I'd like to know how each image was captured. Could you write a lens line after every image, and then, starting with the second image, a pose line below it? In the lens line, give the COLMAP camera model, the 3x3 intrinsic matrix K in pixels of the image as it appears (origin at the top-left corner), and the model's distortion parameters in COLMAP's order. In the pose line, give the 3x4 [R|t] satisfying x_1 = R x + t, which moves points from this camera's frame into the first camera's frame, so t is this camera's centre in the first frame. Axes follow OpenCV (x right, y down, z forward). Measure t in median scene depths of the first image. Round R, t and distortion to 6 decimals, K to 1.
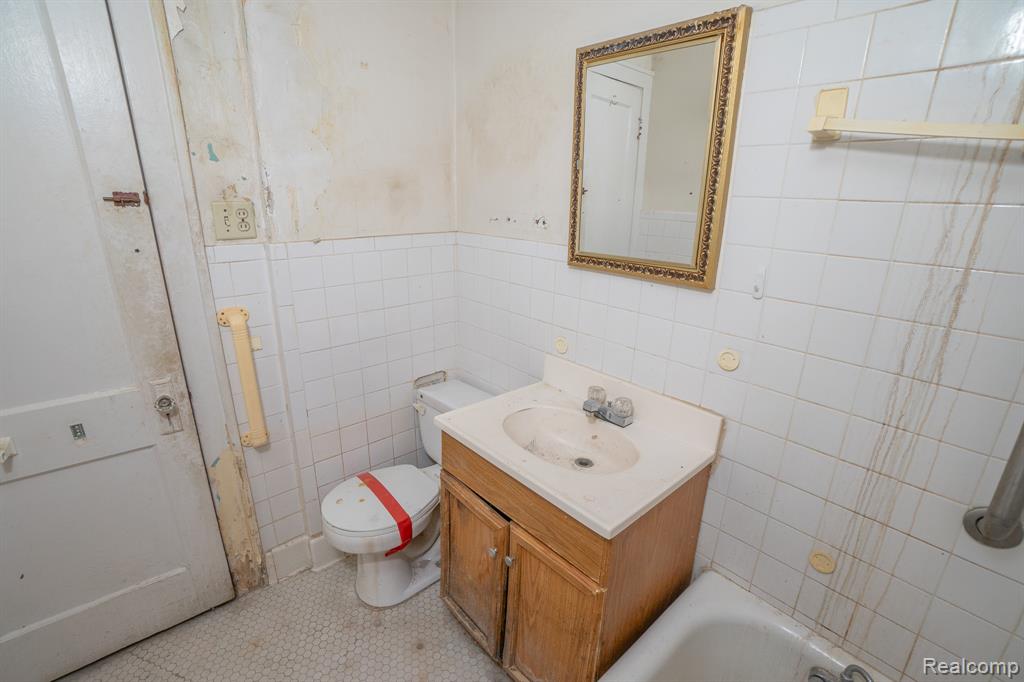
lens RADIAL K [[464.5, 0, 509.5], [0, 464.5, 339.7], [0, 0, 1]] dist [-0.030066, 0.003096]
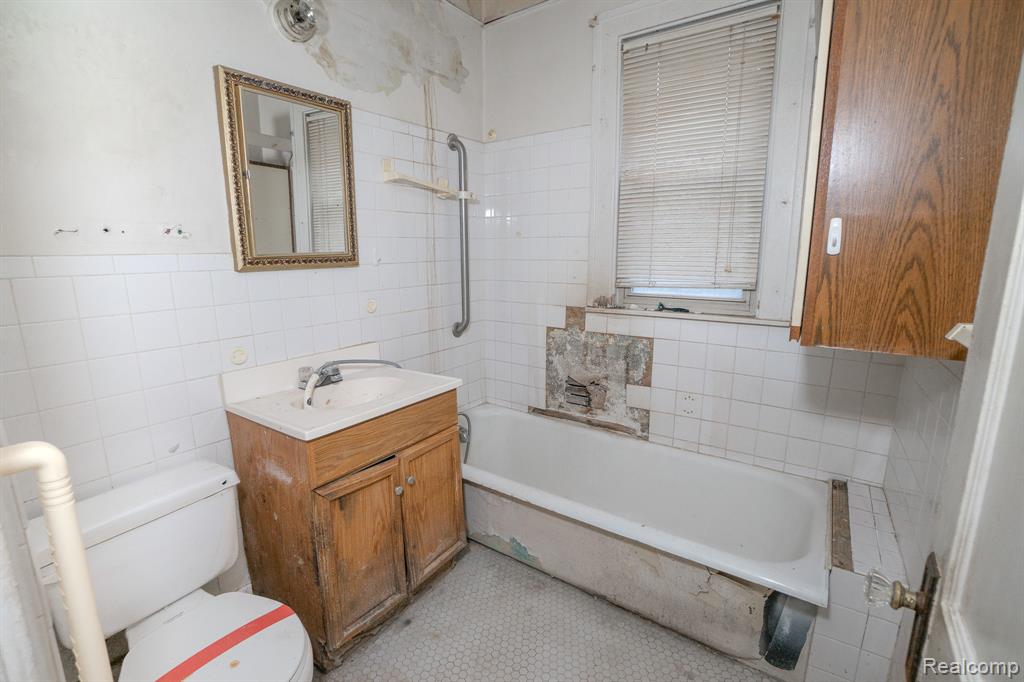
lens RADIAL K [[464.5, 0, 509.6], [0, 464.5, 338.8], [0, 0, 1]] dist [-0.030066, 0.003096]
pose [[-0.230625, -0.195973, 0.953104, -1.137747], [0.309568, 0.913838, 0.262806, -0.121054], [-0.922486, 0.355660, -0.150087, 0.754712]]
